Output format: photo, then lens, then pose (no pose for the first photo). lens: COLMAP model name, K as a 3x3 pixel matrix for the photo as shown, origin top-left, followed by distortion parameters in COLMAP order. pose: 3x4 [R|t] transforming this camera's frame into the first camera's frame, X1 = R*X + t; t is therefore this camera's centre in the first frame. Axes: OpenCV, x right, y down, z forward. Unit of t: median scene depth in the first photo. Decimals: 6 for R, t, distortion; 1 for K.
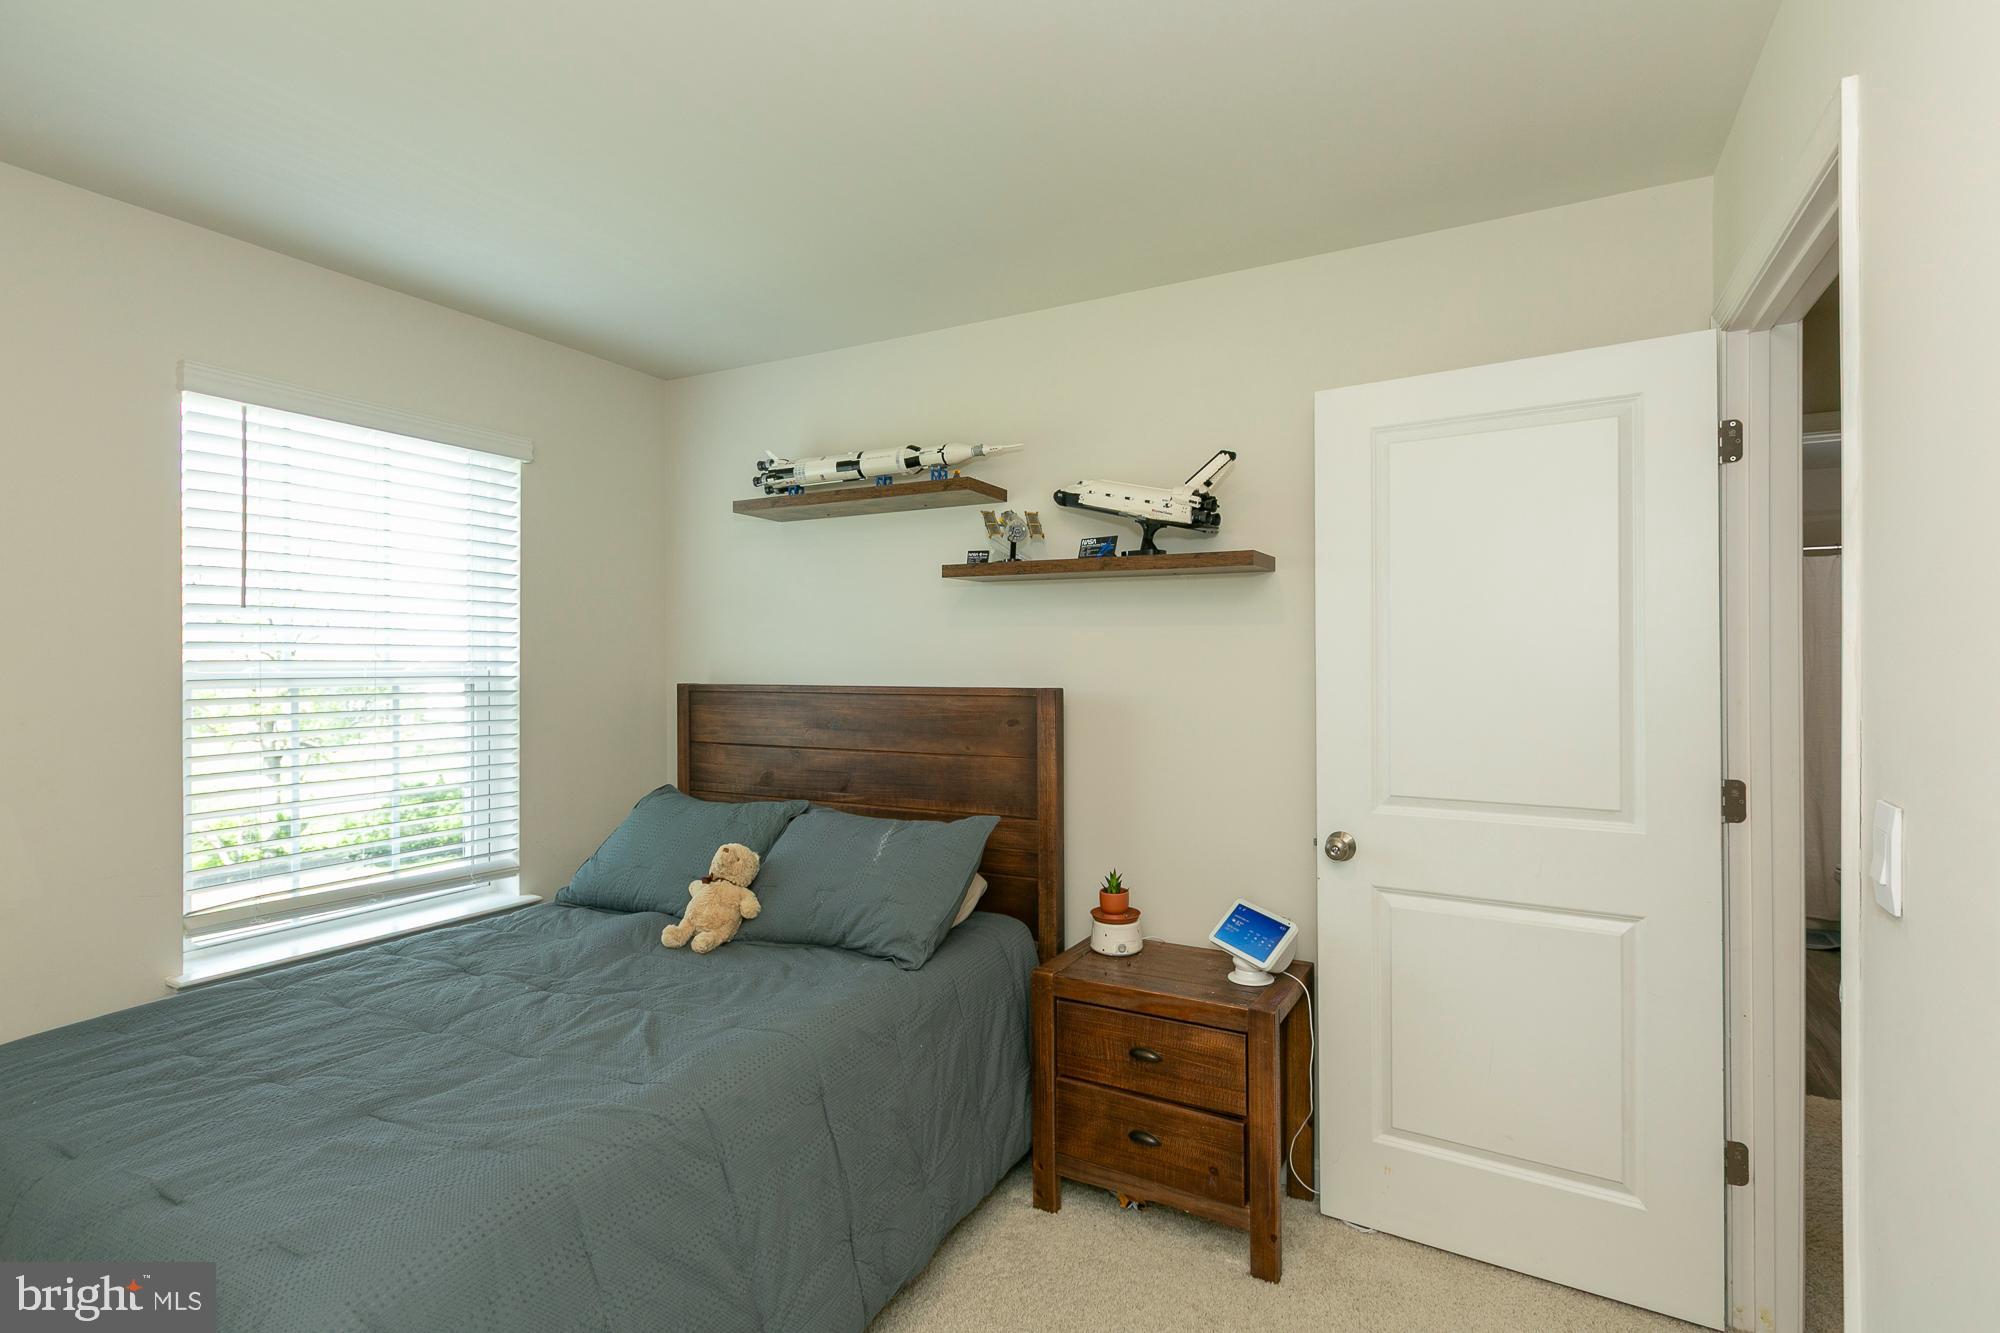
lens RADIAL K [[991.5, 0, 1012.3], [0, 991.5, 653.3], [0, 0, 1]] dist [0.013209, -0.003884]
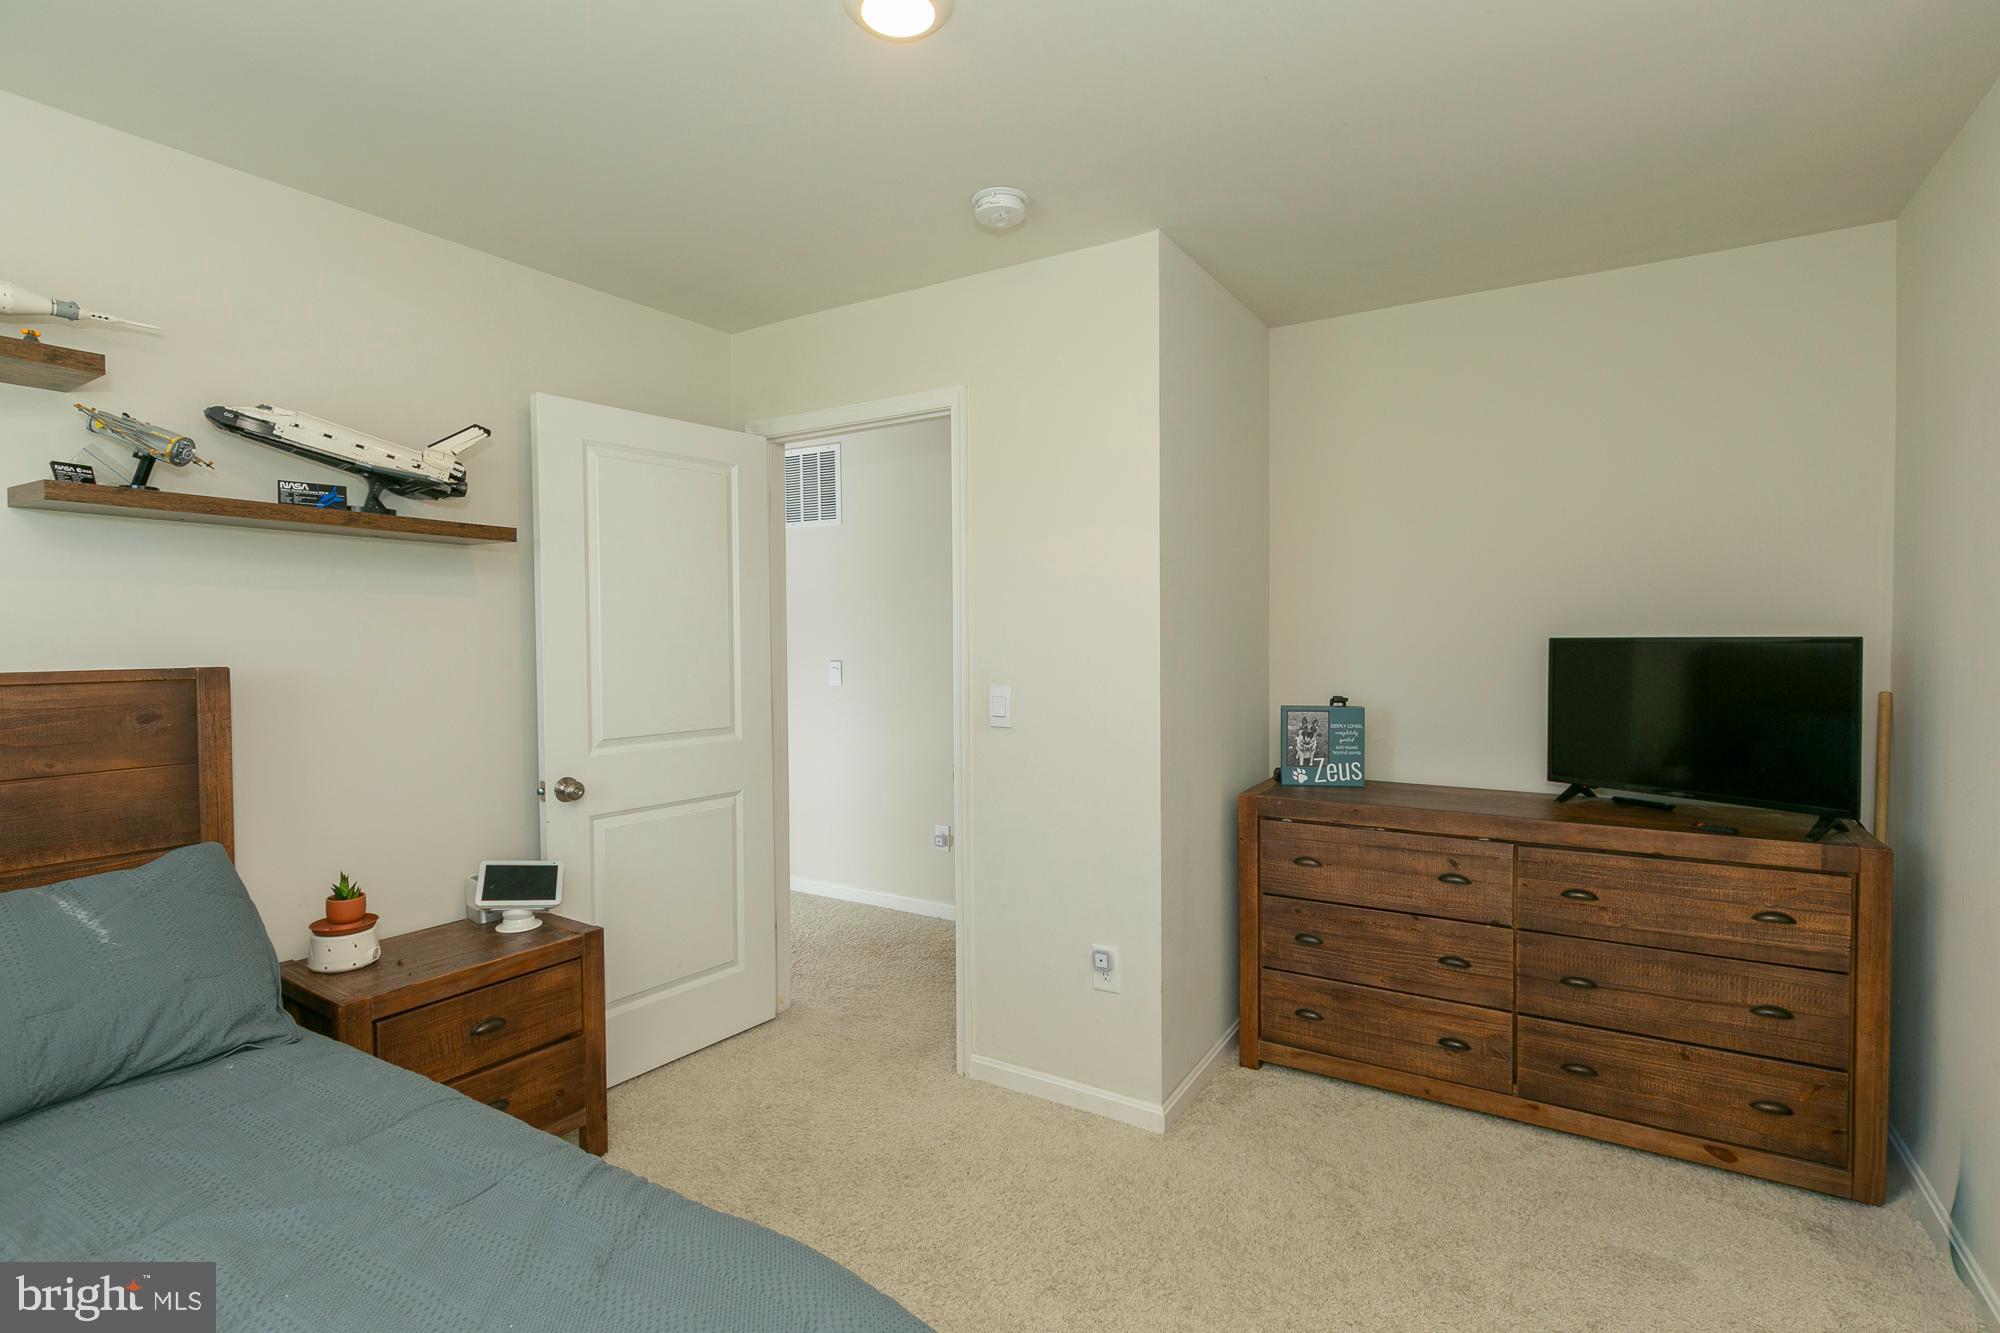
lens RADIAL K [[991.5, 0, 996.3], [0, 991.5, 654.3], [0, 0, 1]] dist [0.013209, -0.003884]
pose [[0.066053, -0.019969, 0.997616, -0.729218], [-0.004370, 0.999784, 0.020302, 0.007801], [-0.997807, -0.005700, 0.065952, 0.379849]]
